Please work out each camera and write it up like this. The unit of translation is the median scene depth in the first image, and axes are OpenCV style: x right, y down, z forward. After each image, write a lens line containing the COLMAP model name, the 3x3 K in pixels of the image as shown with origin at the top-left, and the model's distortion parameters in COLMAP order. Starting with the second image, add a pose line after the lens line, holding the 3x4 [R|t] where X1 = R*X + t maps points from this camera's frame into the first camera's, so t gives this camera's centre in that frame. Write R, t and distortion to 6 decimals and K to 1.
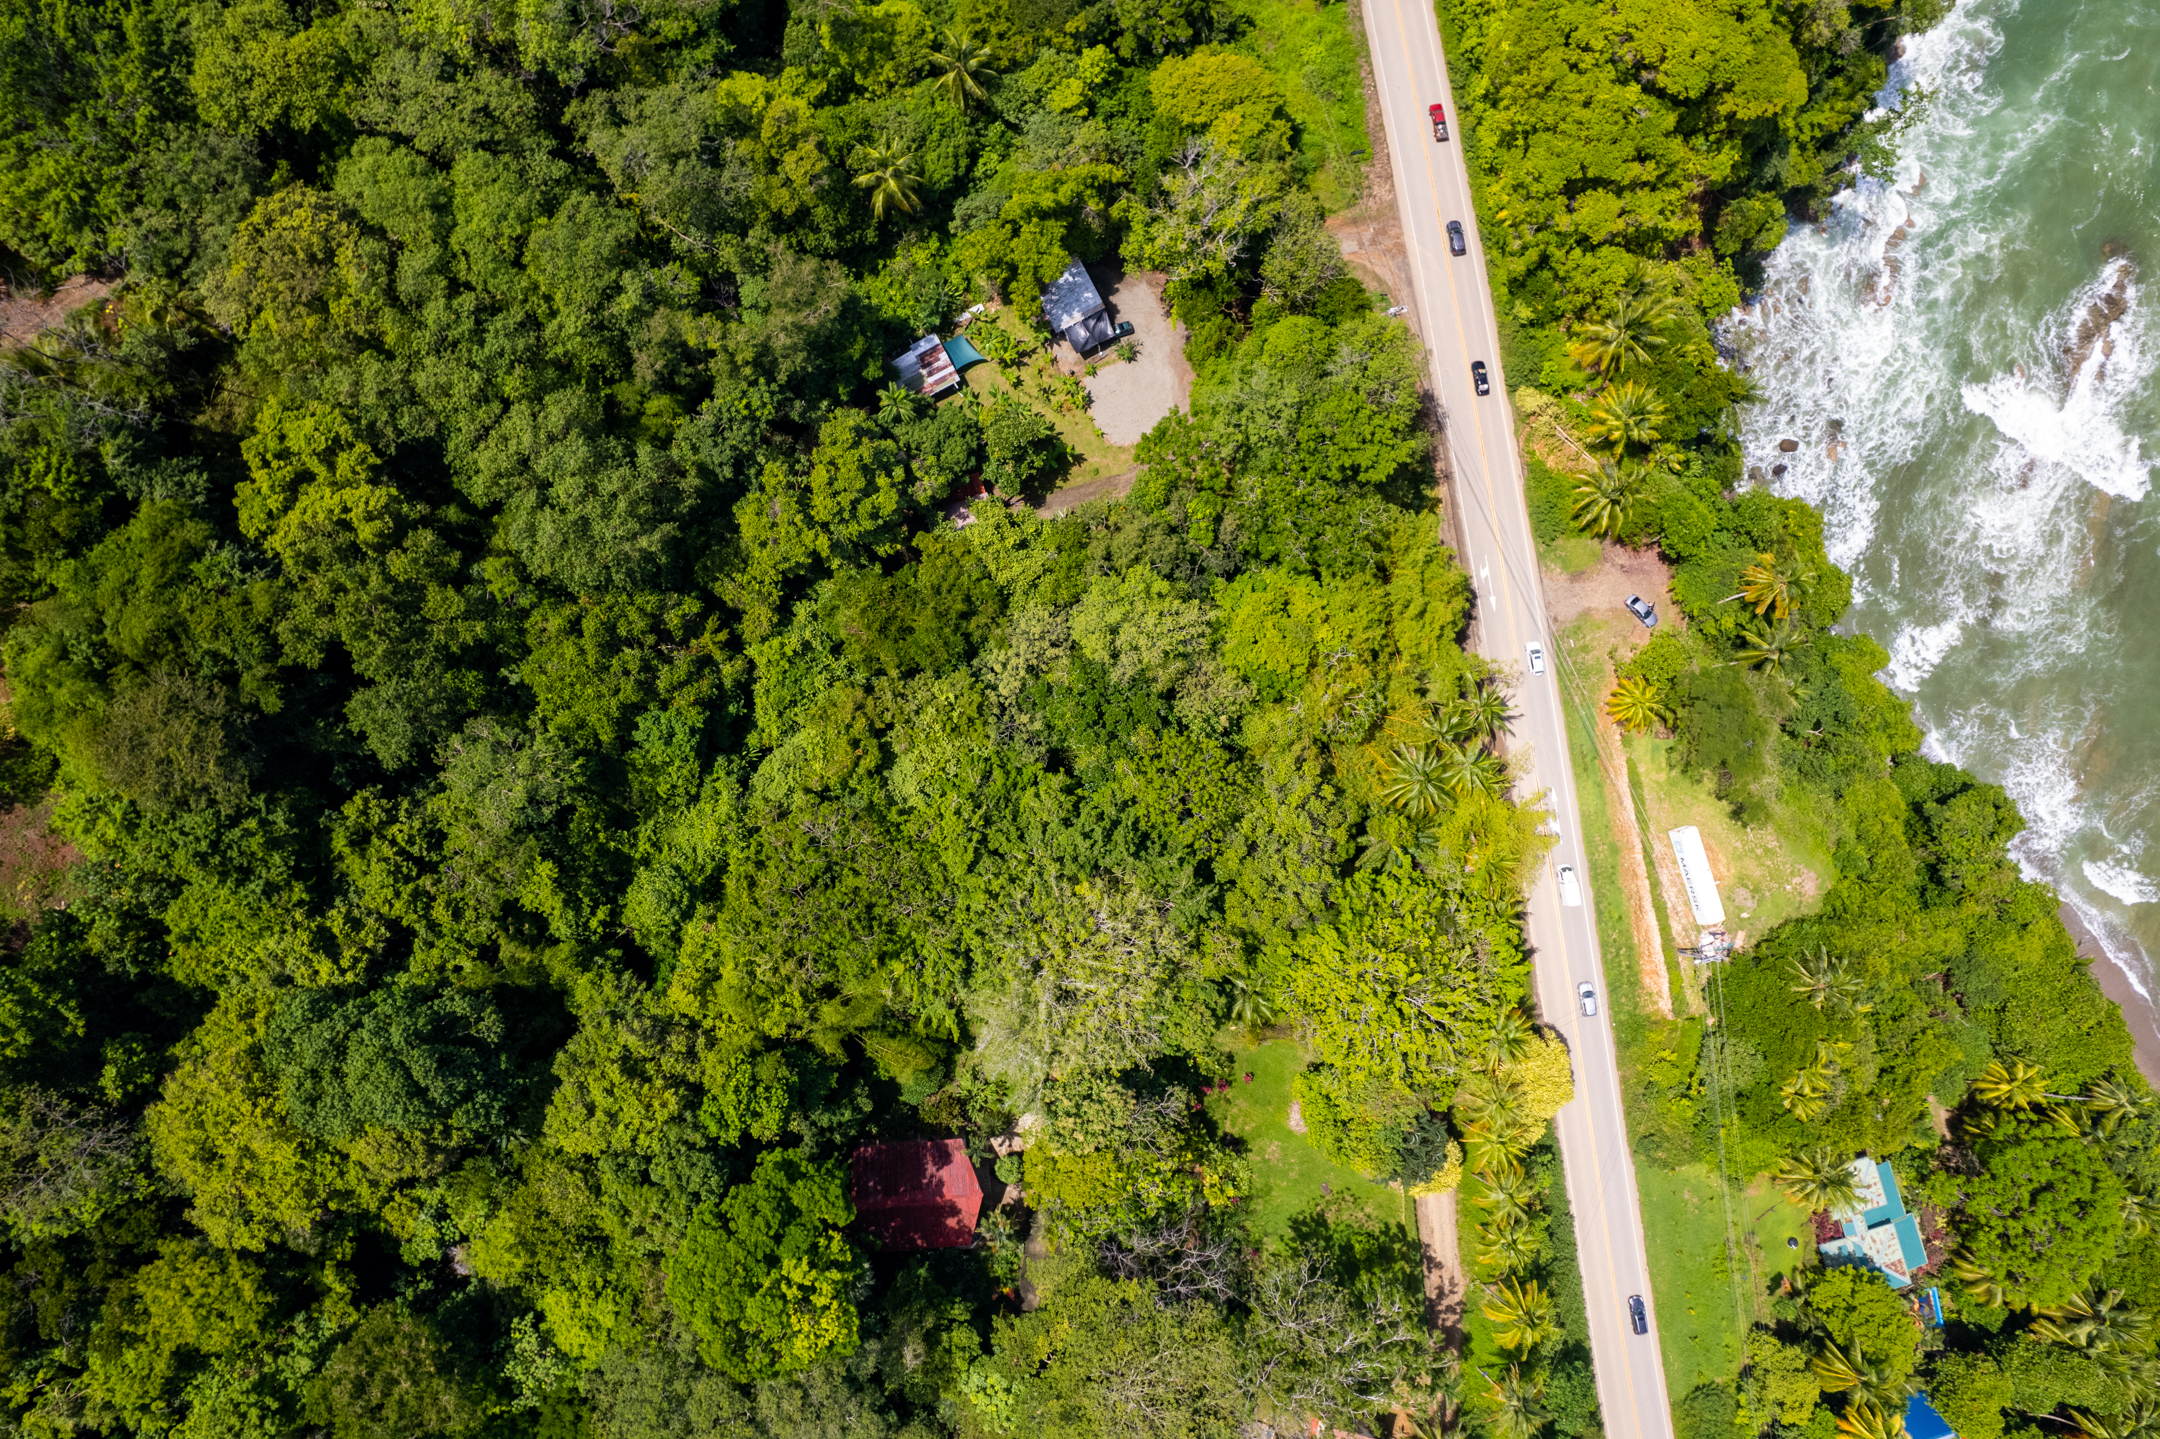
lens RADIAL K [[1377.6, 0, 1072.5], [0, 1377.6, 731.3], [0, 0, 1]] dist [-0.083234, 0.072300]
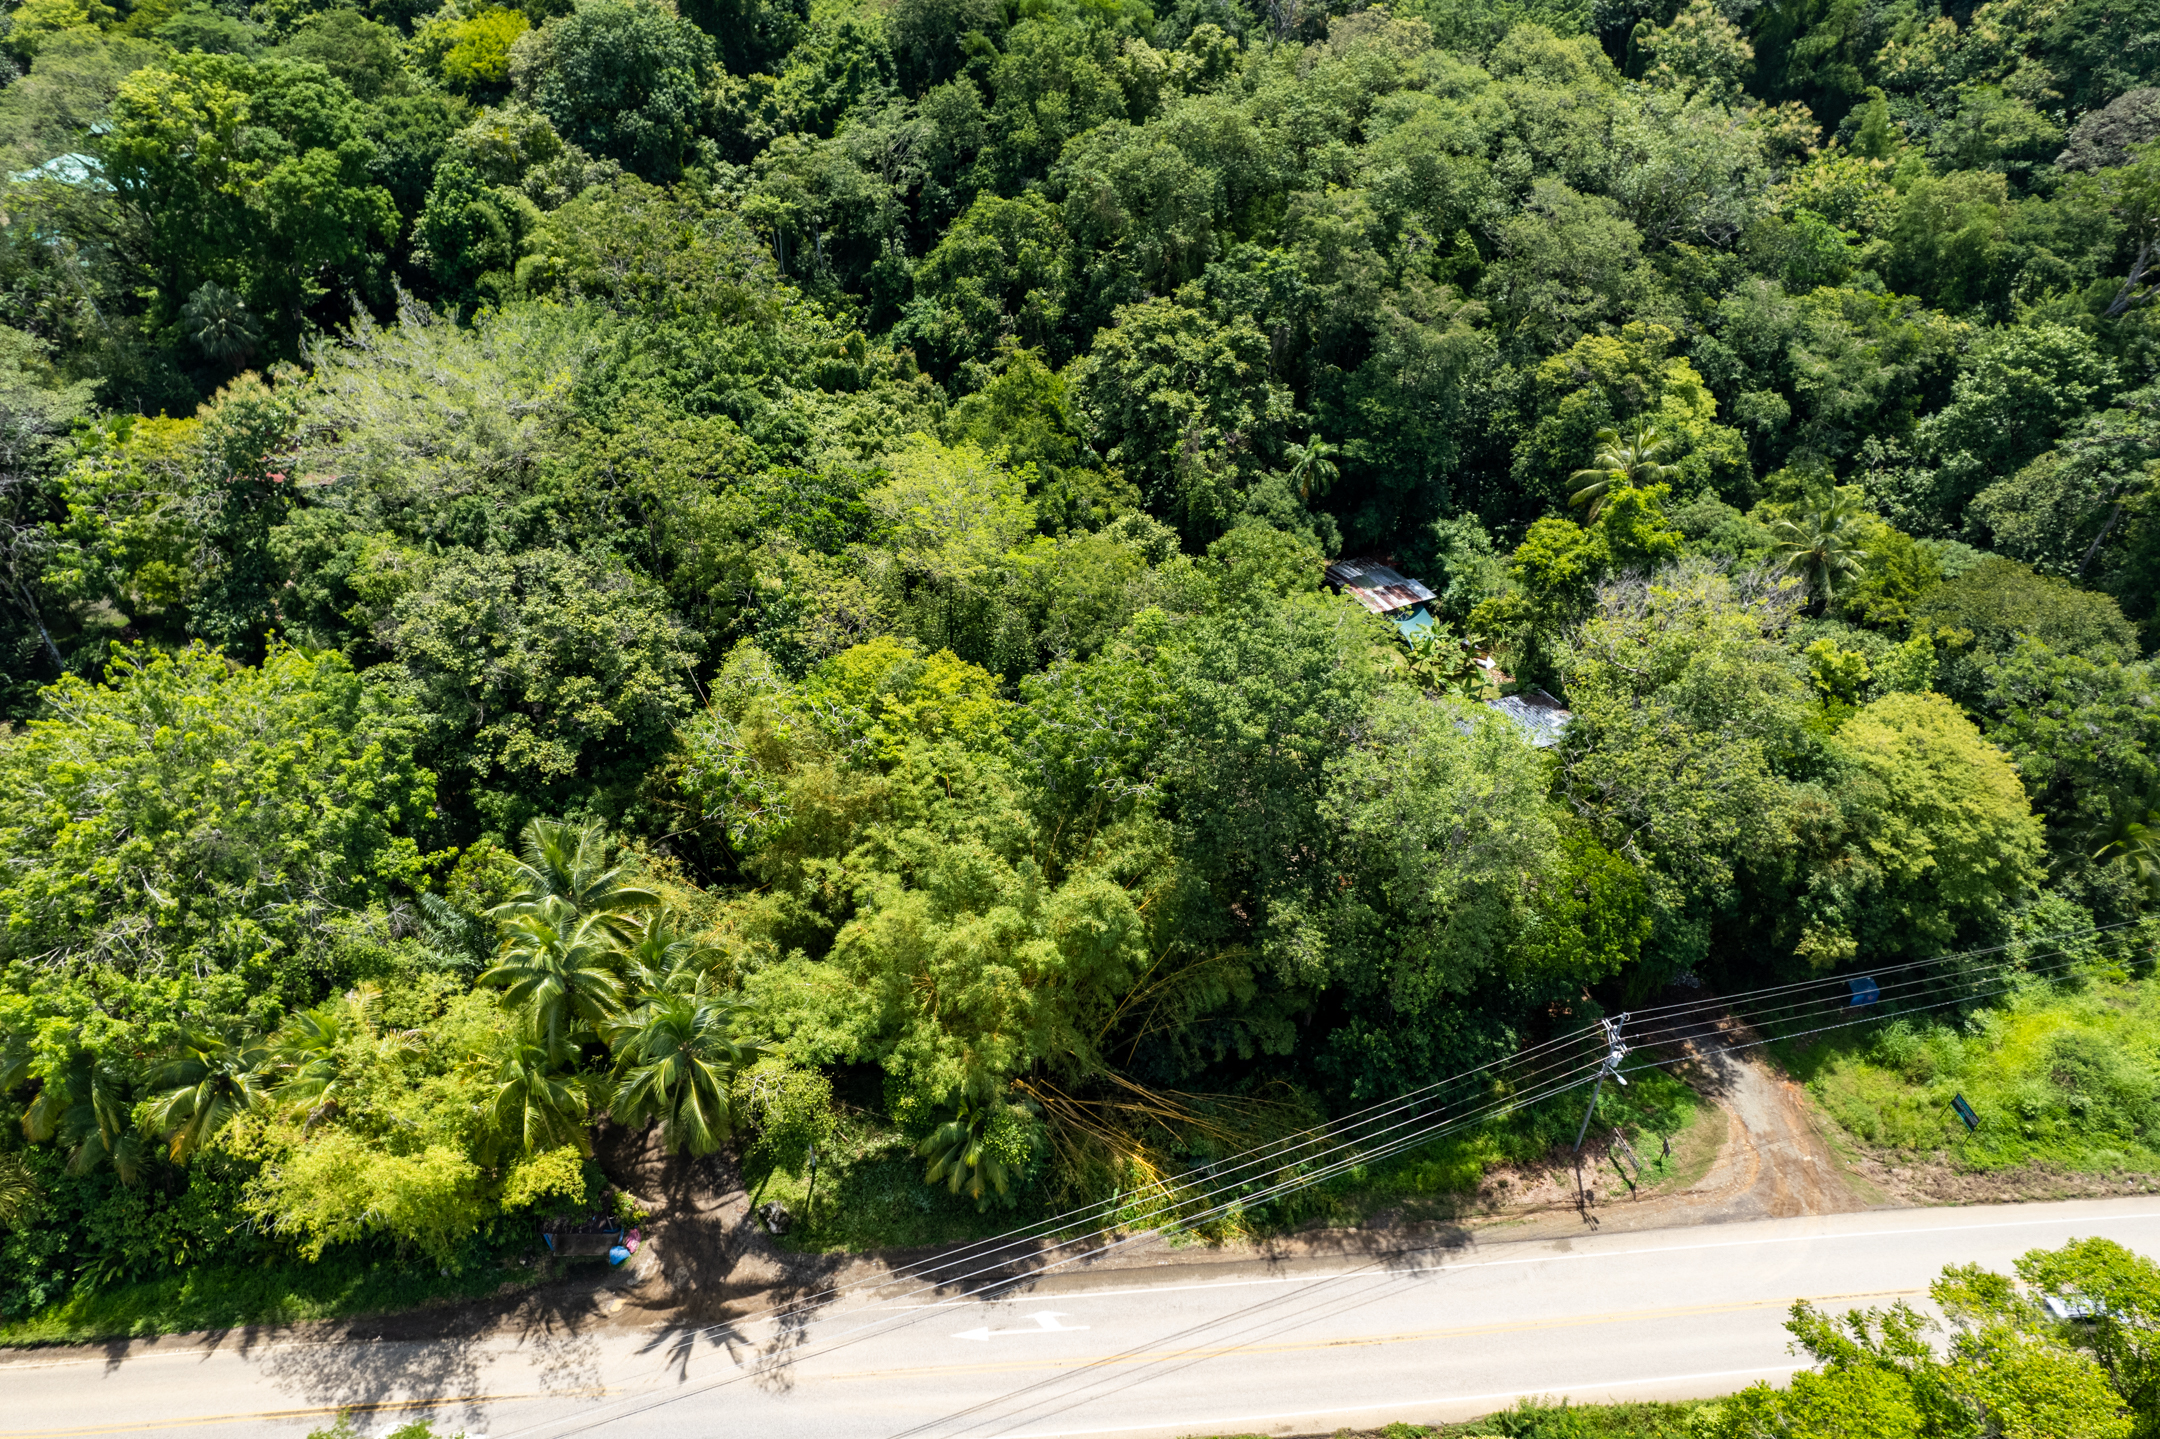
lens RADIAL K [[1377.6, 0, 1072.5], [0, 1377.6, 731.3], [0, 0, 1]] dist [-0.083234, 0.072300]
pose [[-0.061149, 0.621180, -0.781279, 0.581992], [-0.997442, -0.009002, 0.070910, -0.172202], [0.037014, 0.783616, 0.620142, 0.677538]]
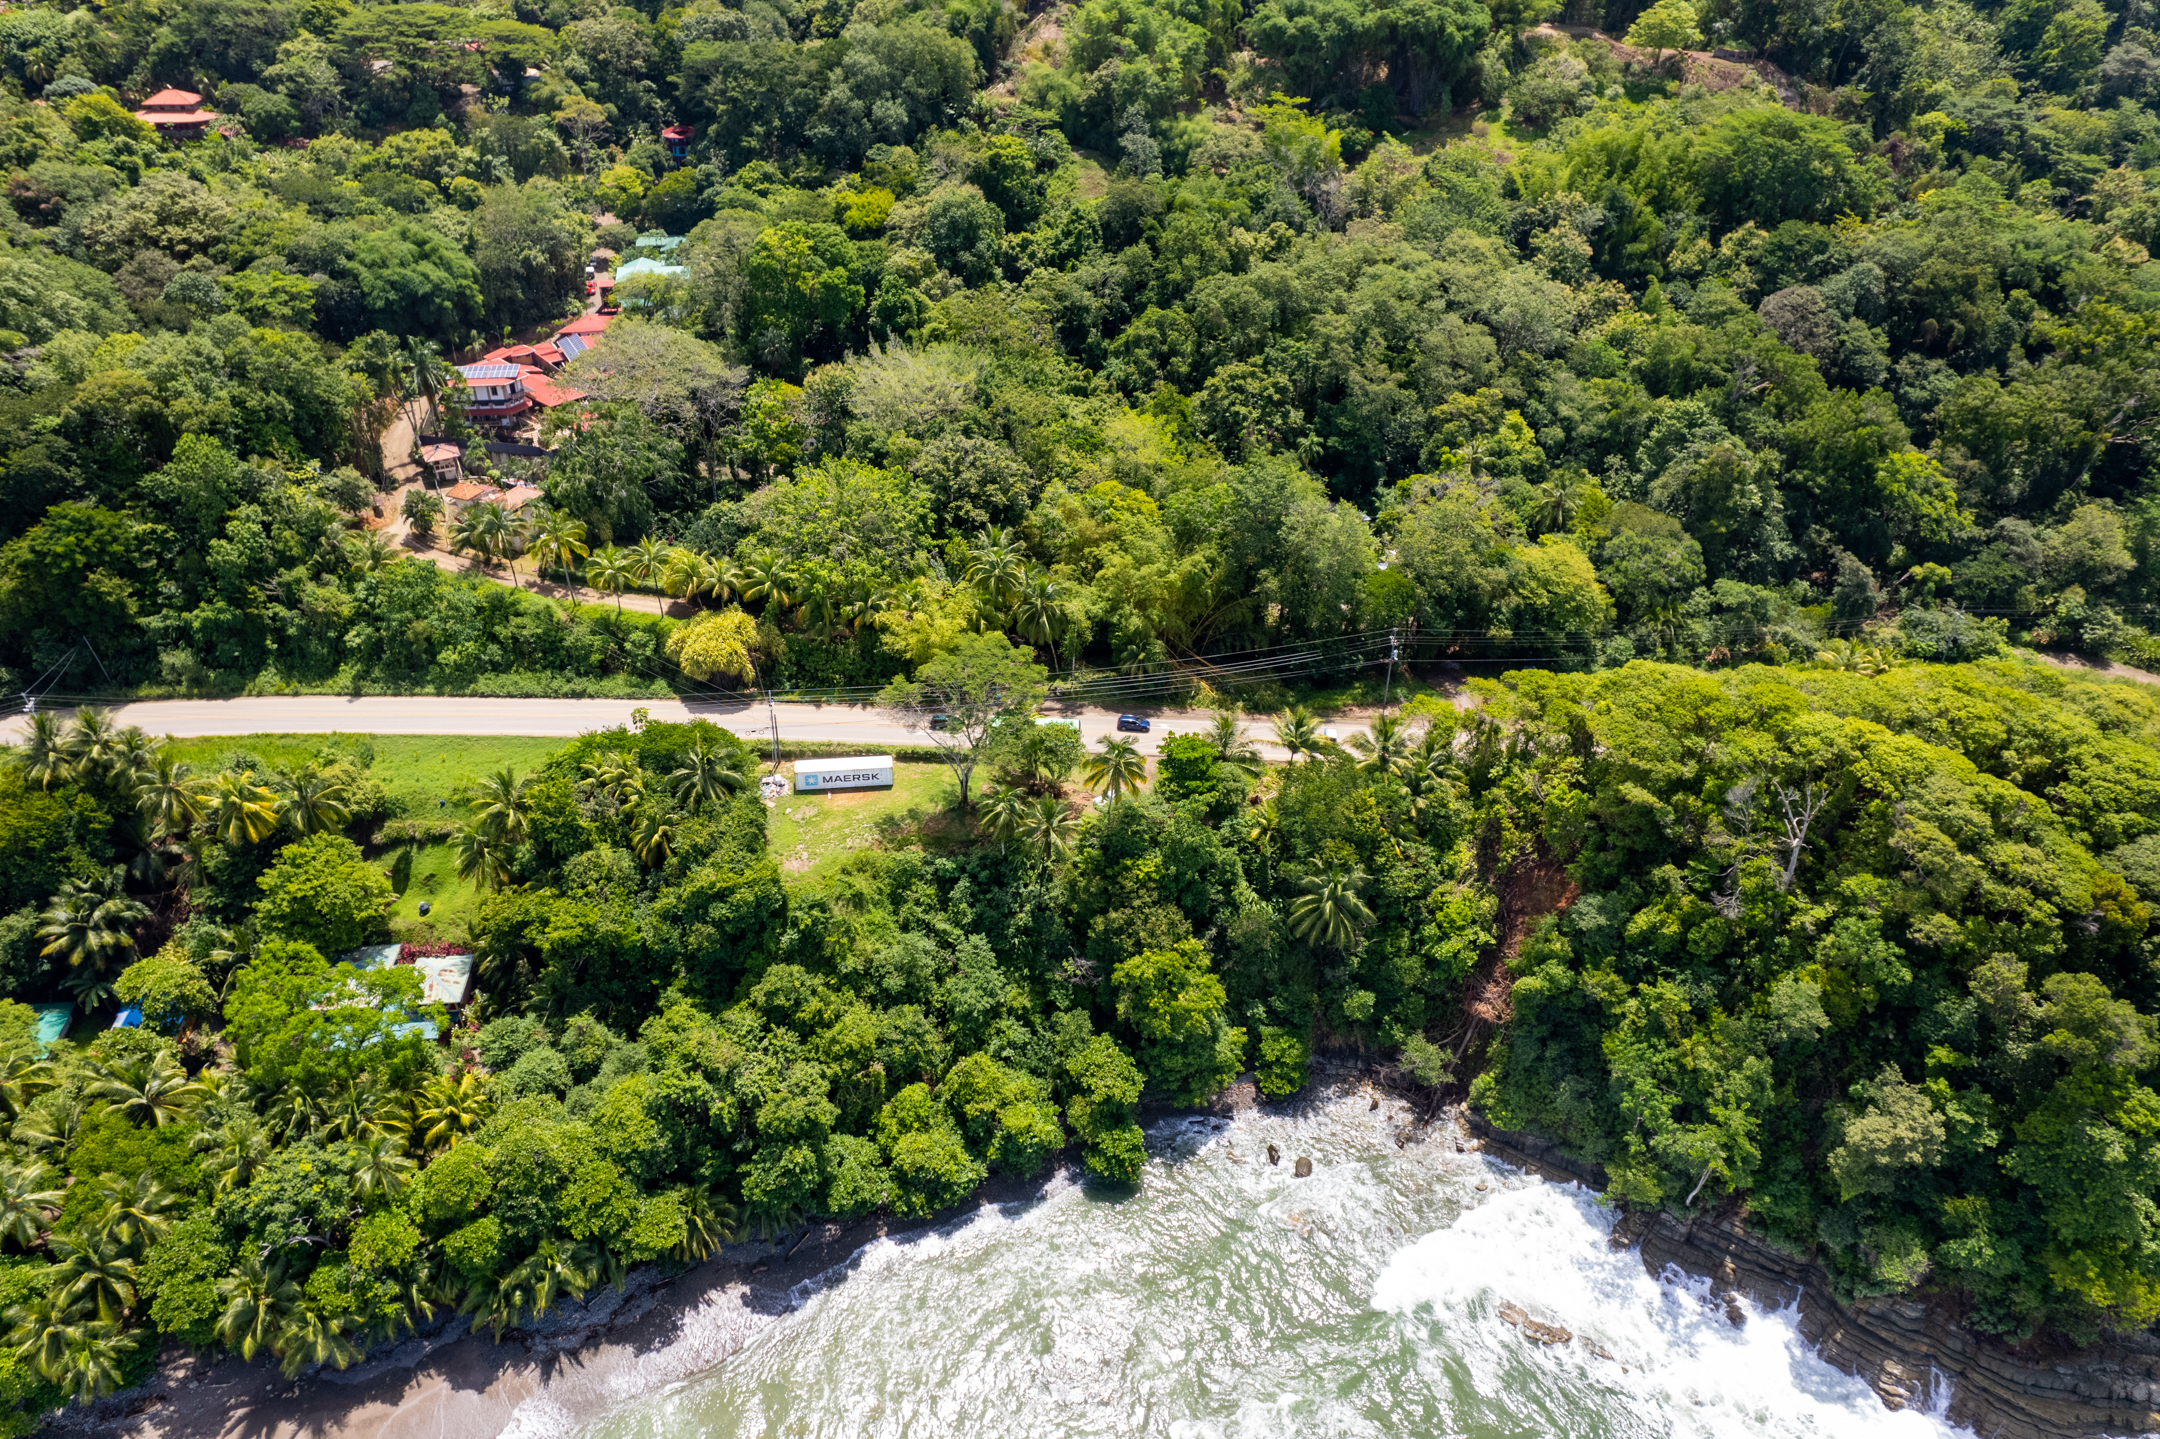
lens RADIAL K [[1377.6, 0, 1072.5], [0, 1377.6, 731.3], [0, 0, 1]] dist [-0.083234, 0.072300]
pose [[-0.151177, 0.553616, -0.818935, 1.373013], [-0.988437, -0.074839, 0.131874, -0.214060], [0.011719, 0.829402, 0.558529, 0.439006]]
